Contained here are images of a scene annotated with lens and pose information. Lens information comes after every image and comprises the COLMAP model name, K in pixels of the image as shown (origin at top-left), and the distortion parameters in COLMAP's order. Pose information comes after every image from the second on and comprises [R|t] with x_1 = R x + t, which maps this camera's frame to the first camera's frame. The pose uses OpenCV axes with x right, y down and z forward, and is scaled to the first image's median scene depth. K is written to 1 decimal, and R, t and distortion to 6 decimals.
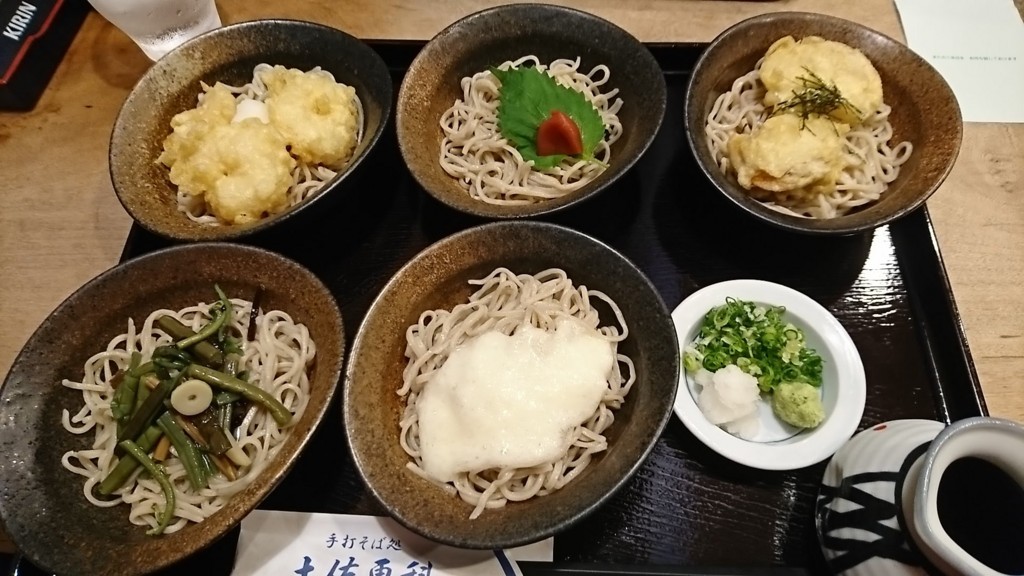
lens RADIAL K [[682.4, 0, 512.0], [0, 682.4, 288.0], [0, 0, 1]] dist [0.121981, -0.249761]
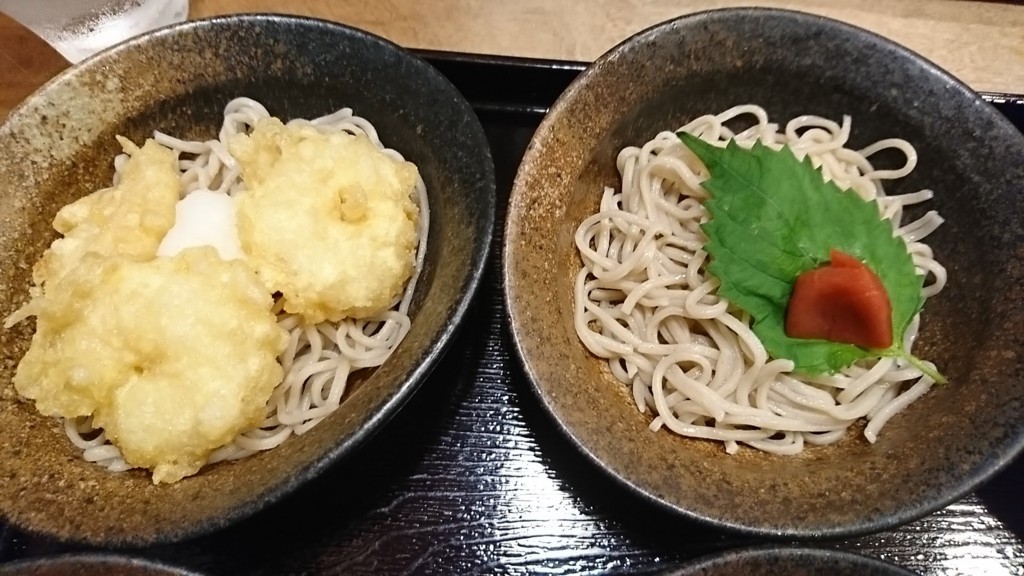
lens RADIAL K [[682.4, 0, 512.0], [0, 682.4, 288.0], [0, 0, 1]] dist [0.121981, -0.249761]
pose [[0.997706, 0.063297, -0.024010, -0.175005], [-0.061360, 0.995349, 0.074270, -0.302859], [0.028600, -0.072627, 0.996949, 0.615912]]
